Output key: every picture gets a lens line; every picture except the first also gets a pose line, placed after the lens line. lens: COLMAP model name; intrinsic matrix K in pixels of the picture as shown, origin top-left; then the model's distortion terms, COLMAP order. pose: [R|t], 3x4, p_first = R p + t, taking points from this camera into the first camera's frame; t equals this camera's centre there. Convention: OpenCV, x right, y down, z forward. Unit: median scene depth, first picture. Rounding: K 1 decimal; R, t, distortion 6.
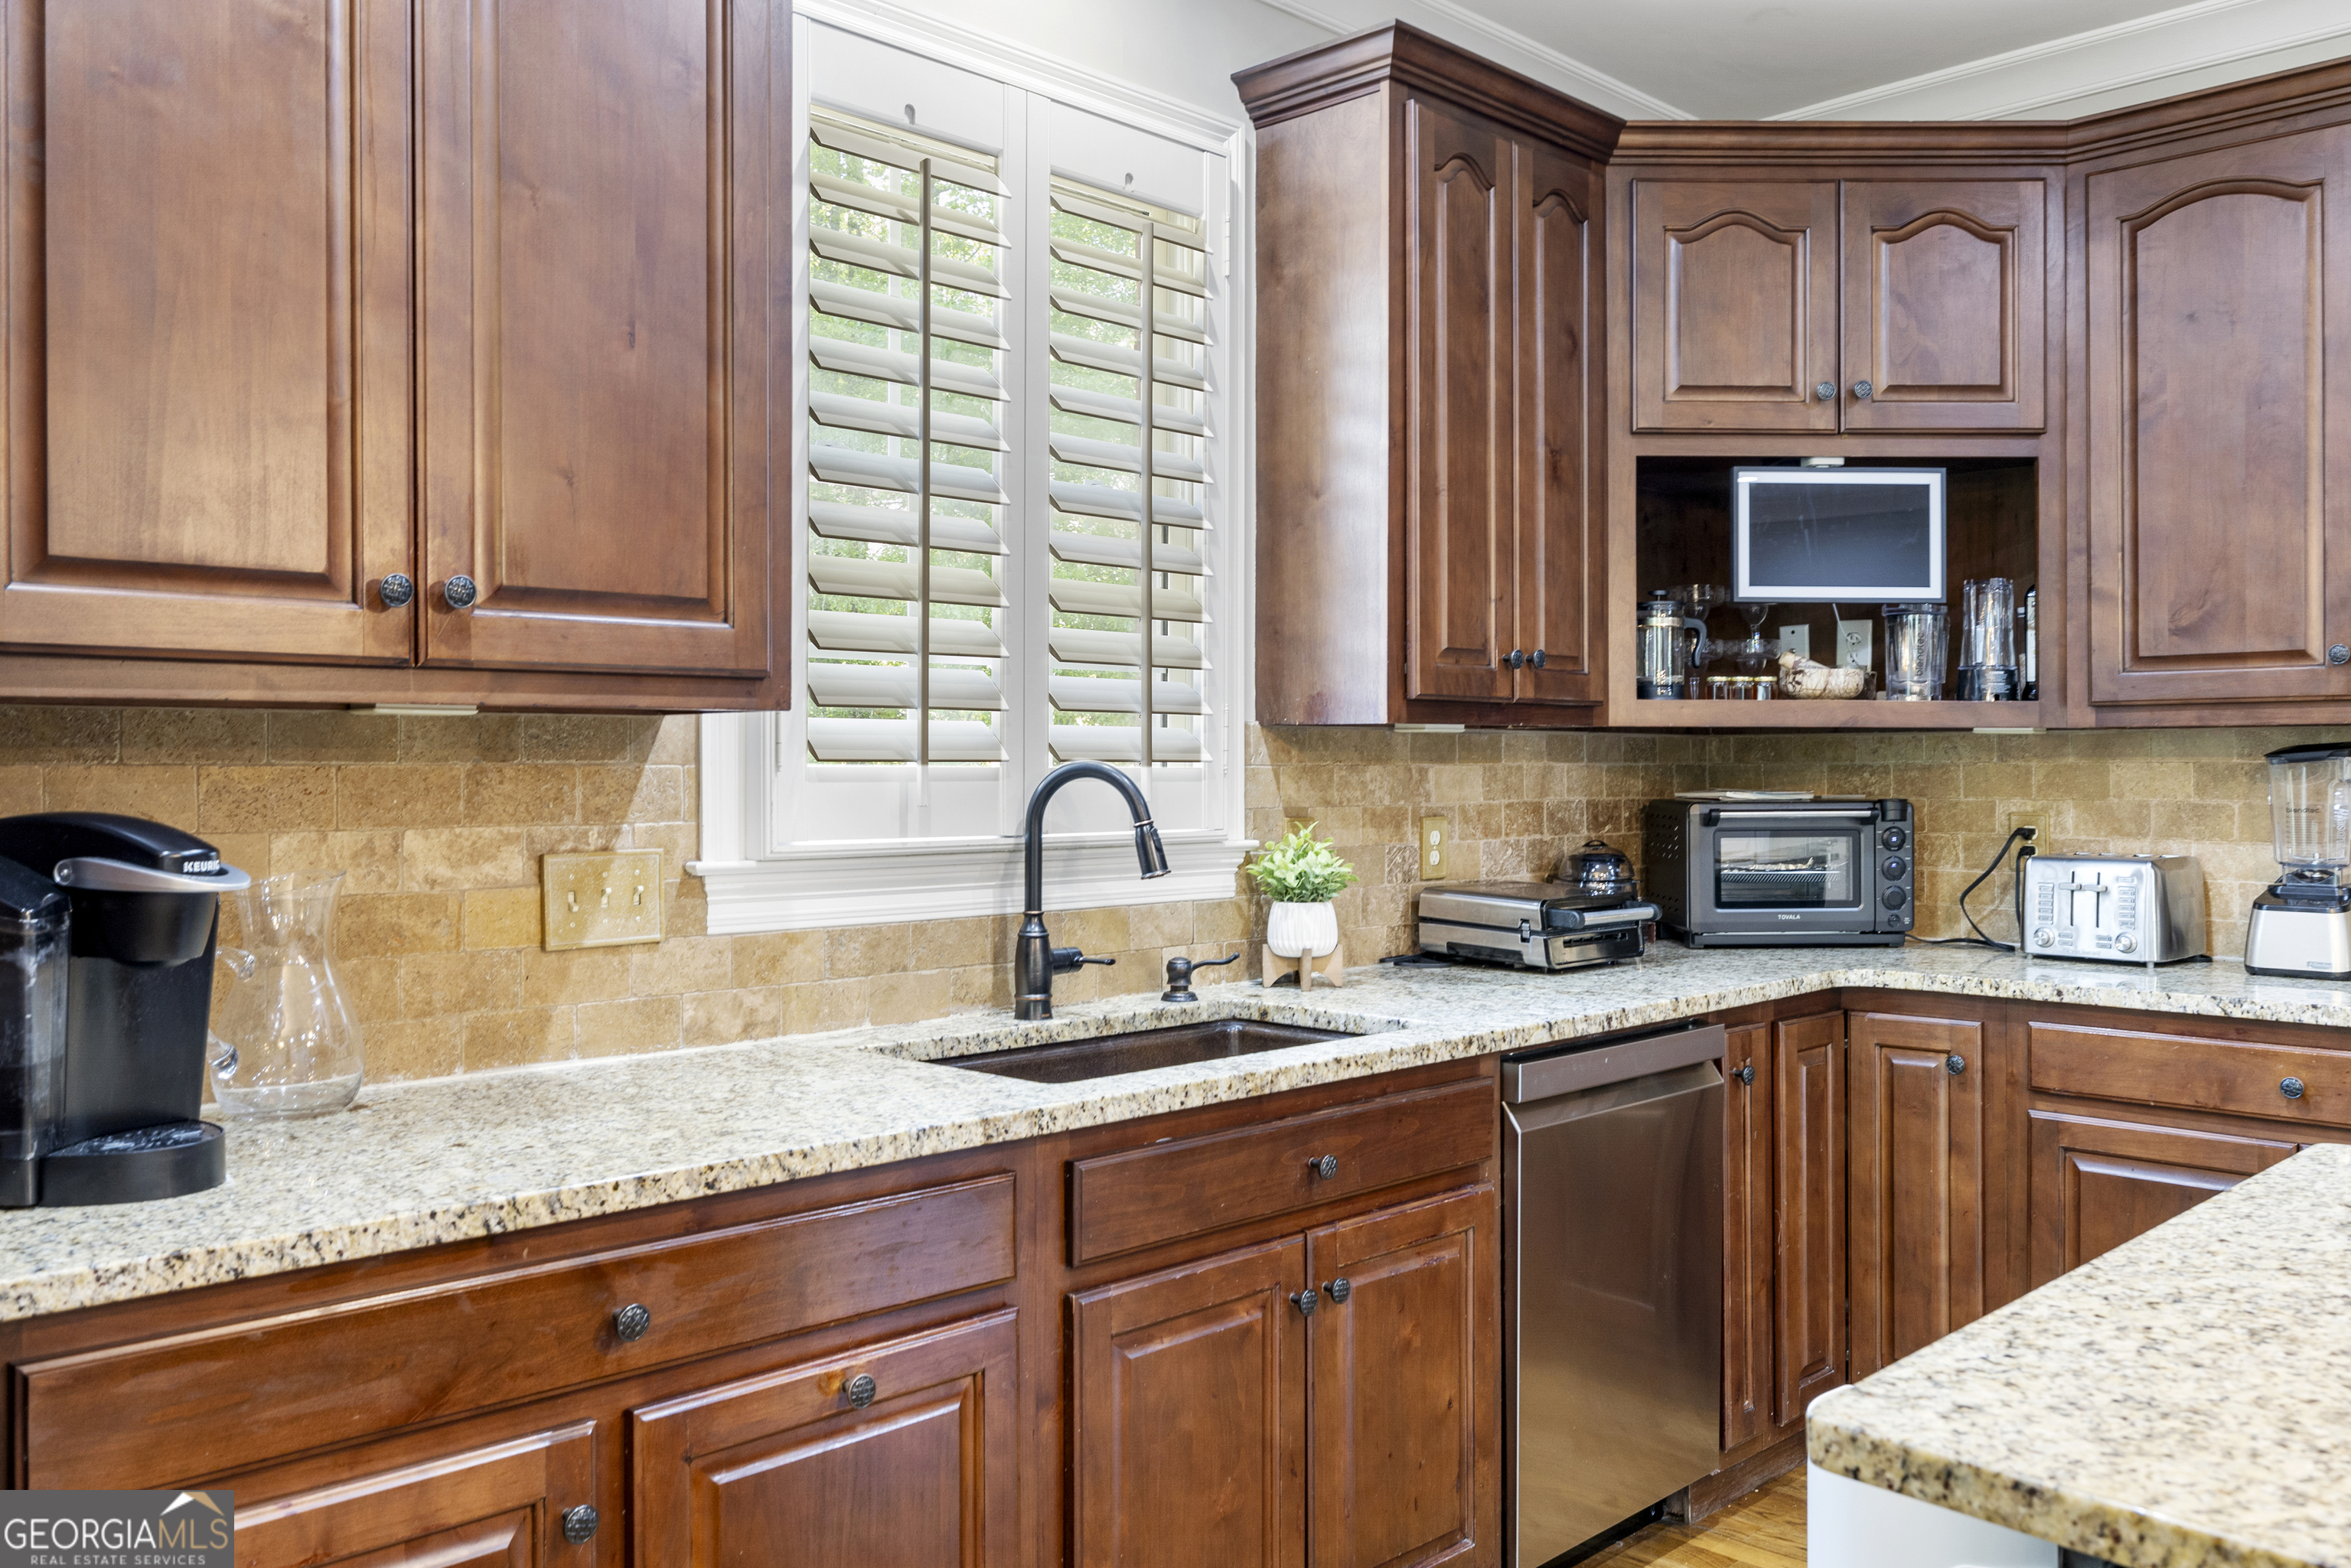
lens RADIAL K [[1891.8, 0, 1237.8], [0, 1891.8, 778.9], [0, 0, 1]] dist [-0.002619, -0.002139]
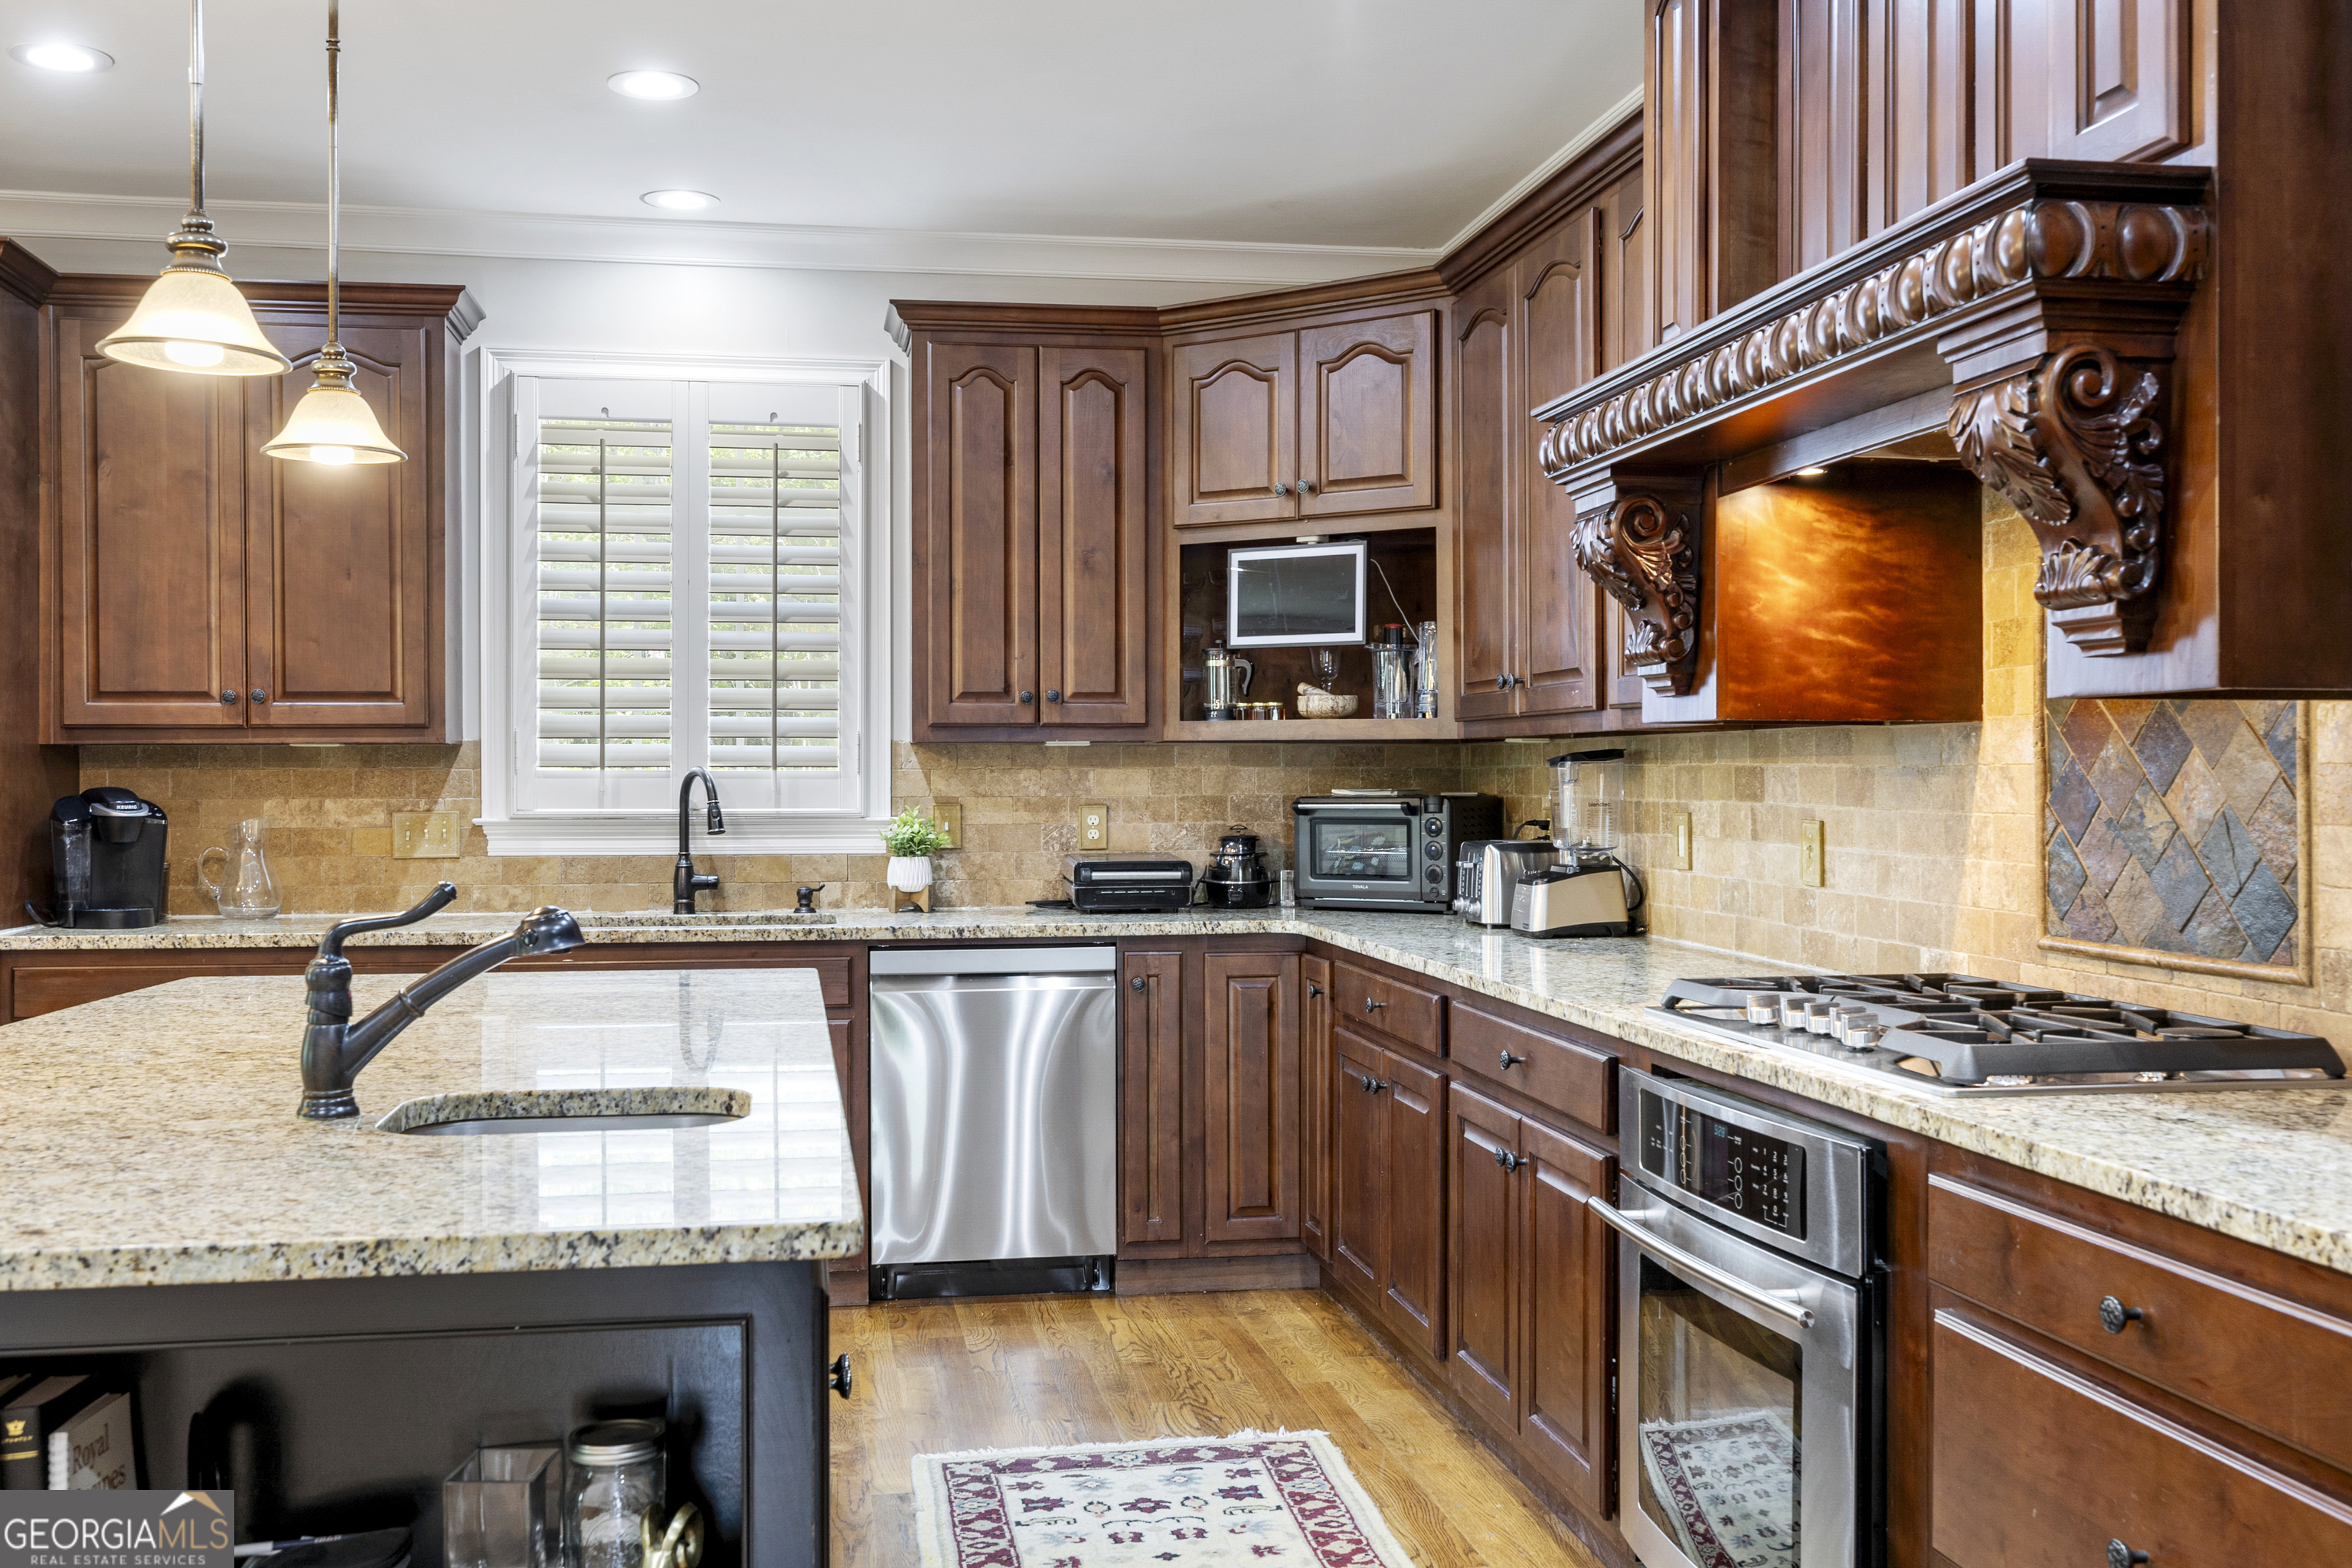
lens RADIAL K [[2177.3, 0, 1176.0], [0, 2177.3, 784.0], [0, 0, 1]] dist [-0.007911, 0.026536]
pose [[0.815977, 0.002712, -0.578078, 1.385483], [-0.003302, 0.999995, 0.000031, 0.004863], [0.578075, 0.001883, 0.815981, -0.368485]]
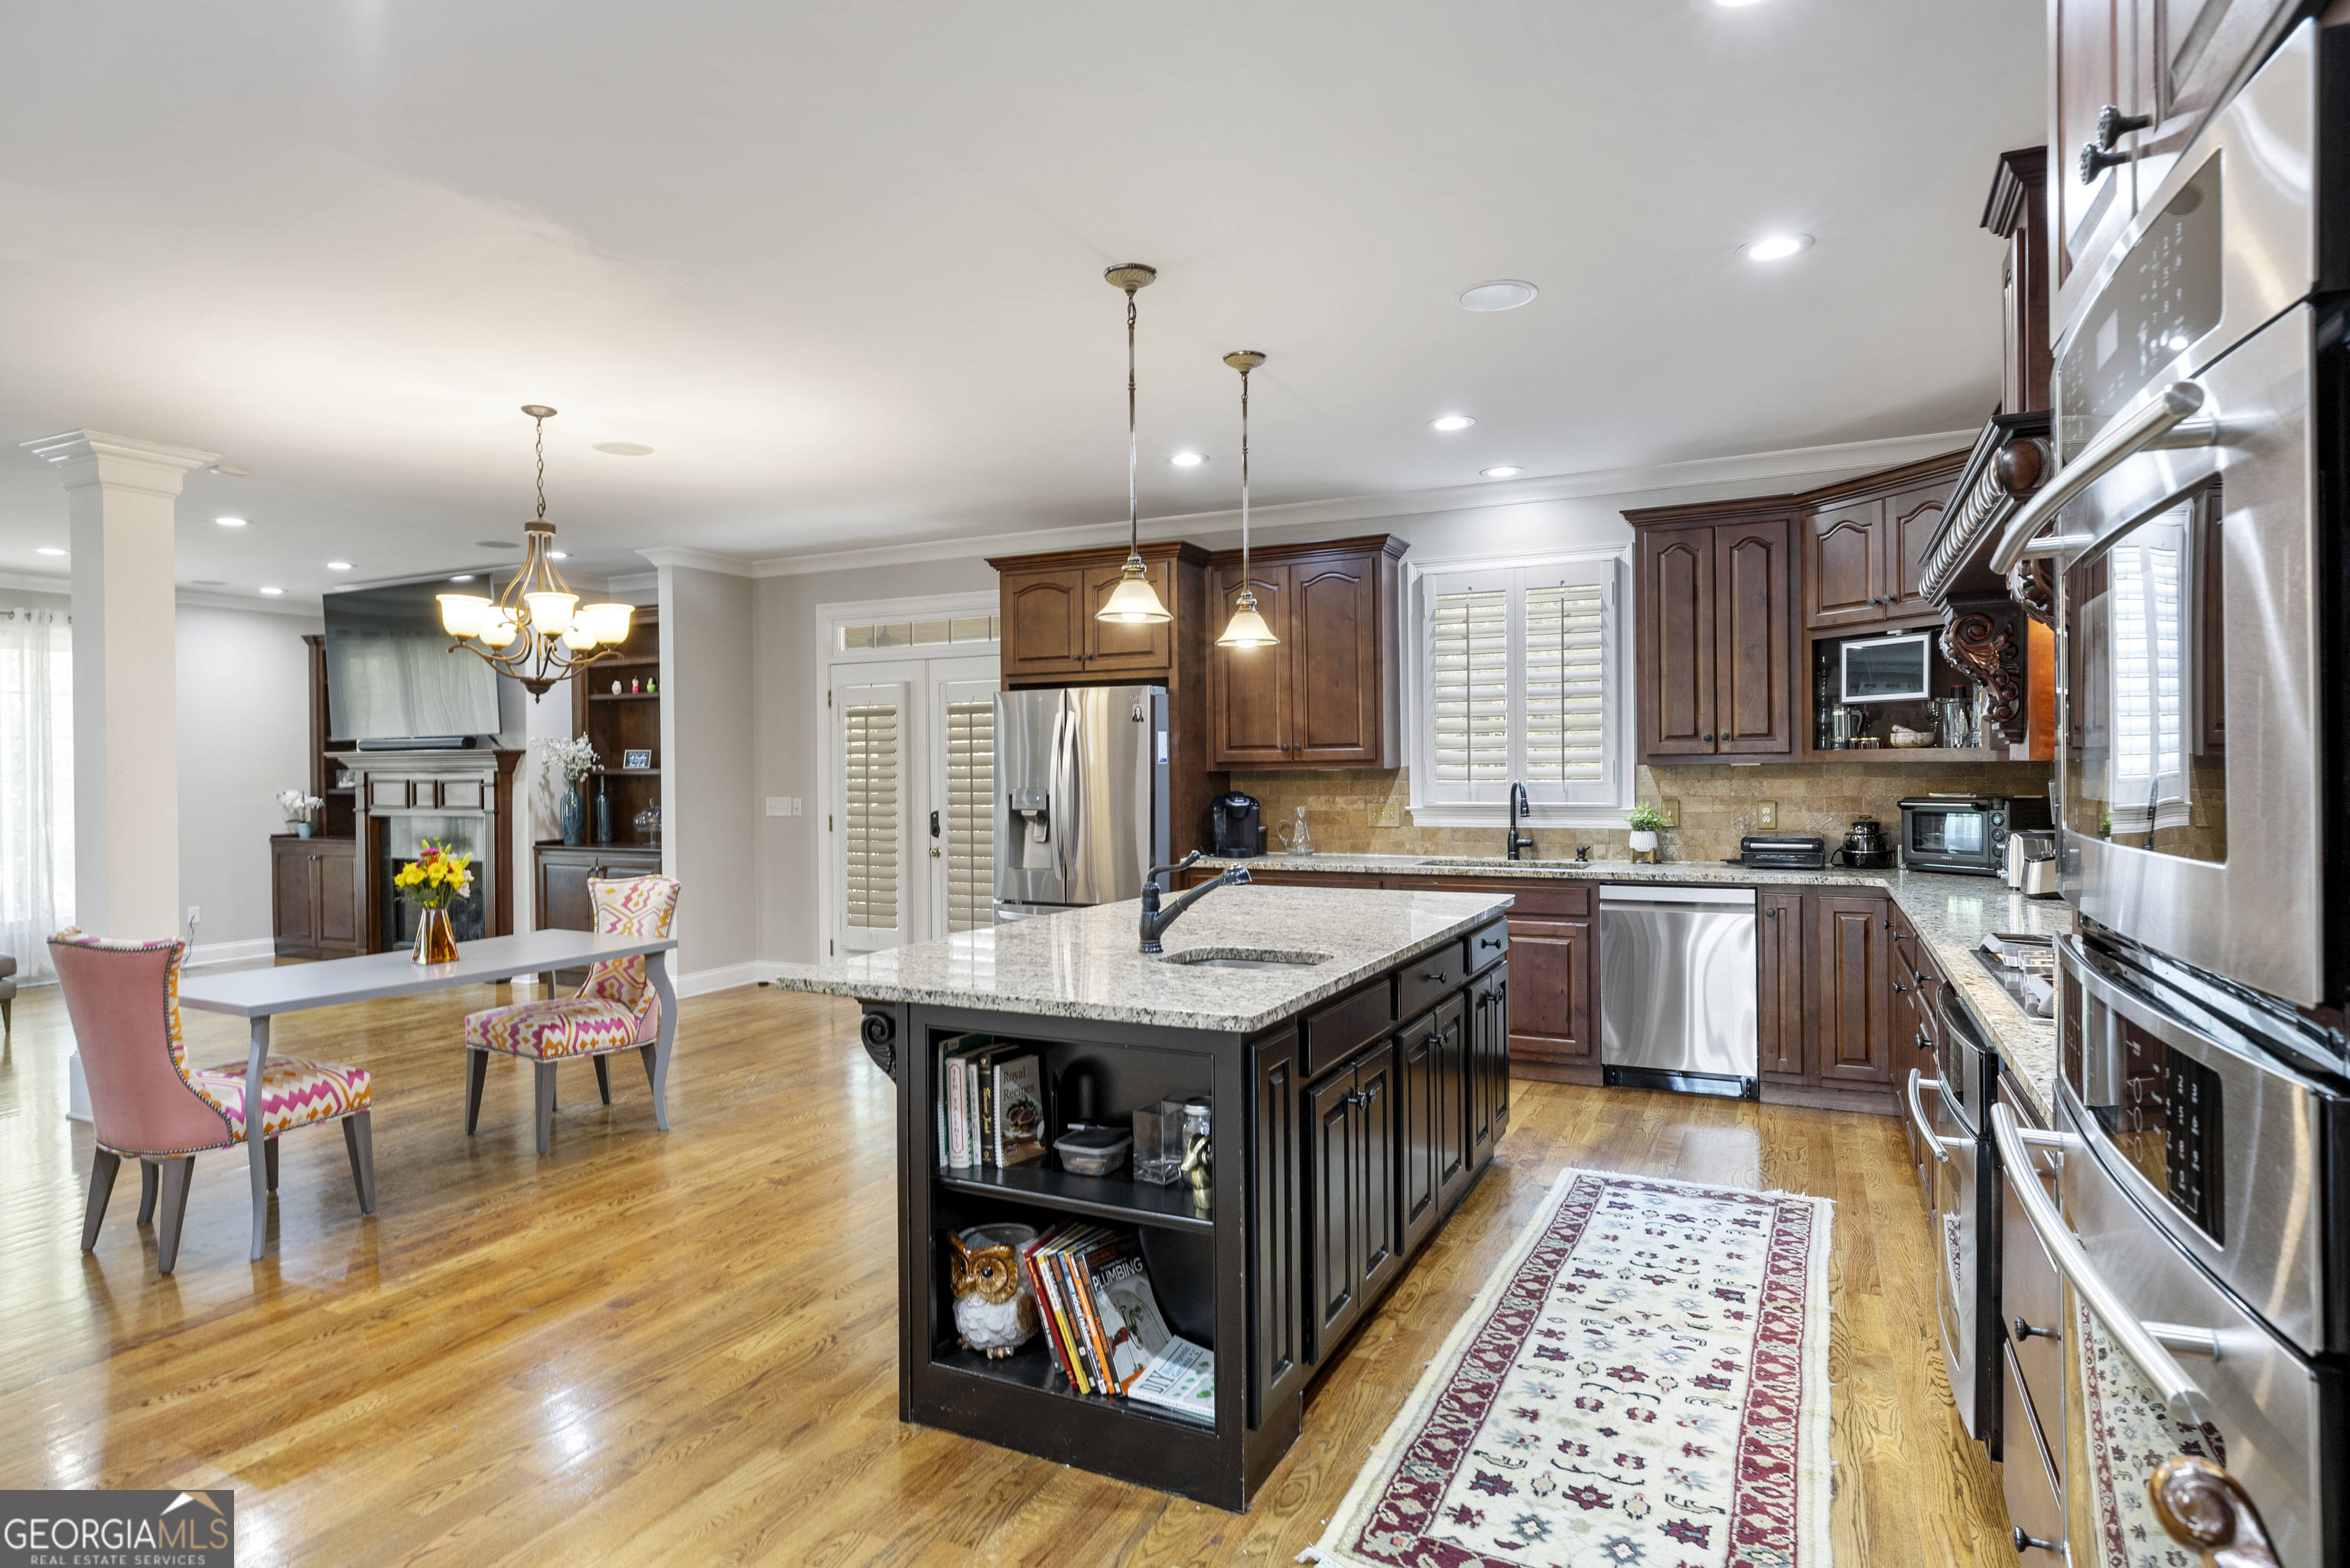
lens RADIAL K [[1262.1, 0, 1175.0], [0, 1262.1, 784.0], [0, 0, 1]] dist [-0.000081, -0.000377]
pose [[0.320413, 0.008198, -0.947243, 1.679851], [0.003177, 0.999948, 0.009729, -0.023640], [0.947273, -0.006126, 0.320370, -0.217874]]
